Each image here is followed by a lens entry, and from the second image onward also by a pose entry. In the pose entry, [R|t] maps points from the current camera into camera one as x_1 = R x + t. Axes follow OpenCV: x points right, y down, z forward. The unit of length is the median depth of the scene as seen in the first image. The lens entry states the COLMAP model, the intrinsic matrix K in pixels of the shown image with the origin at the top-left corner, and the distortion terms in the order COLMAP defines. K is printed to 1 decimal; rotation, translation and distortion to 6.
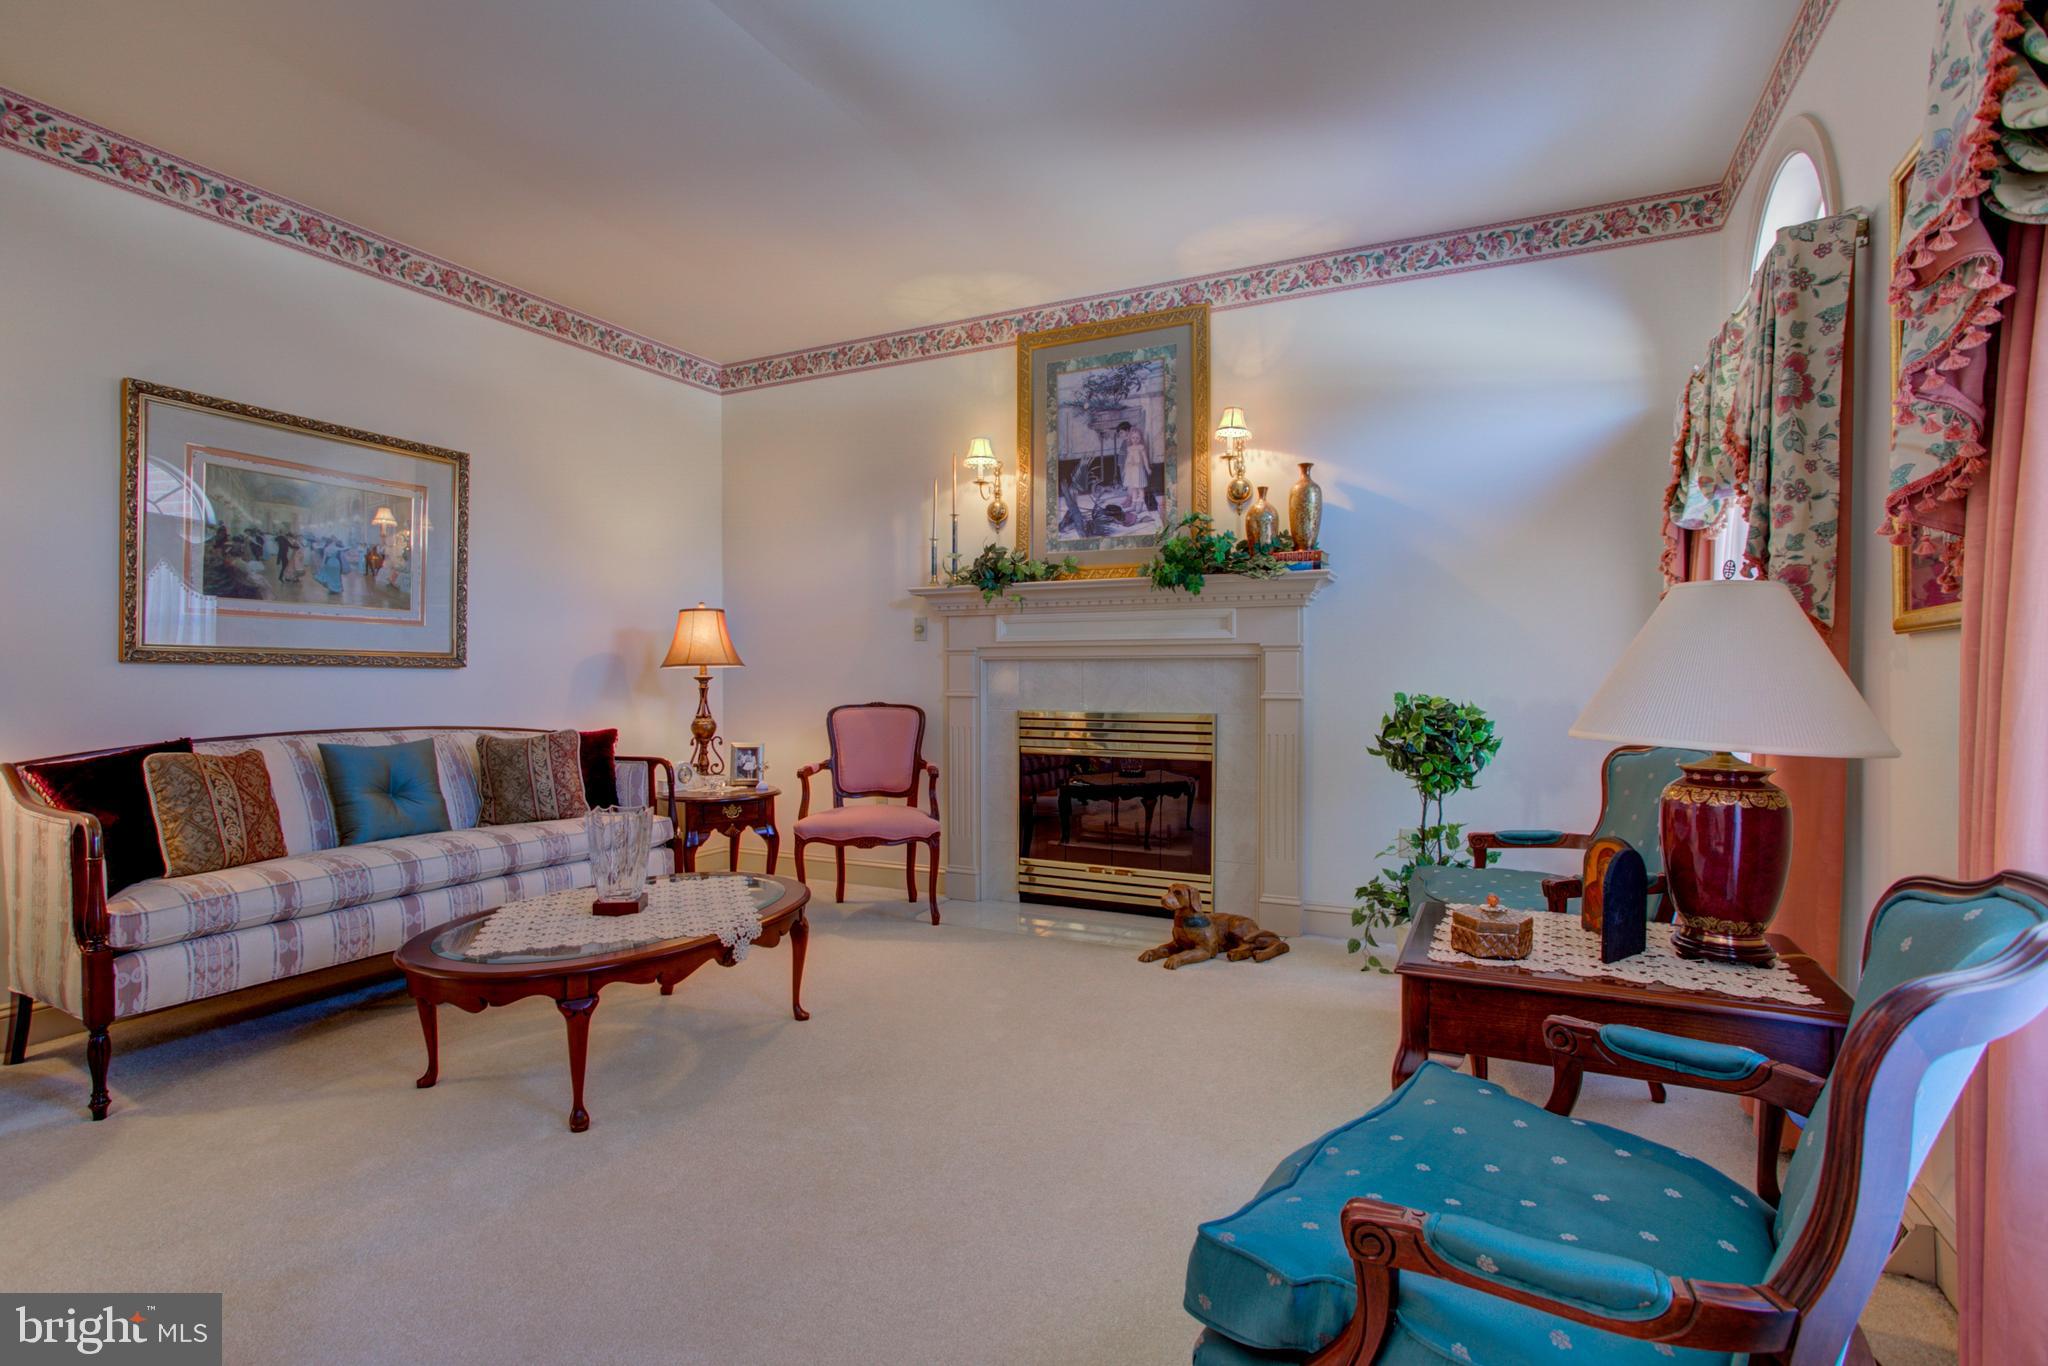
lens RADIAL K [[1002.6, 0, 967.9], [0, 1002.6, 669.9], [0, 0, 1]] dist [-0.047758, 0.013469]
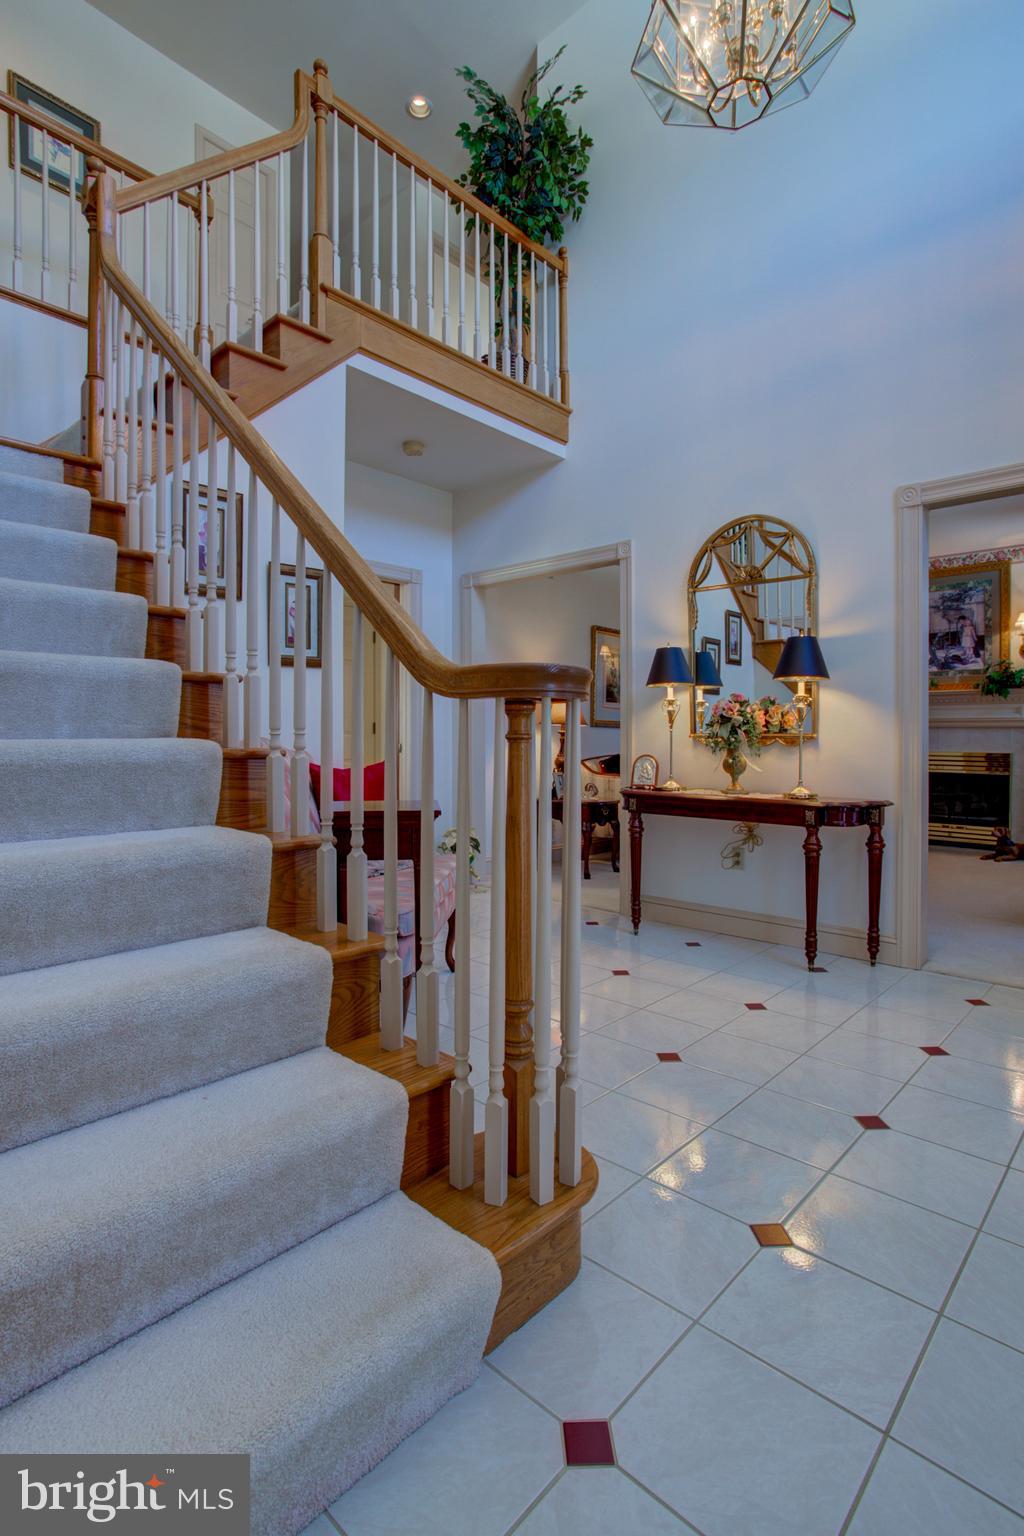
lens RADIAL K [[752.0, 0, 476.1], [0, 752.0, 740.8], [0, 0, 1]] dist [-0.047758, 0.013469]
pose [[0.958857, 0.009193, -0.283740, -0.387937], [-0.006995, 0.999937, 0.008760, 0.011908], [0.283803, -0.006415, 0.958861, -0.801526]]
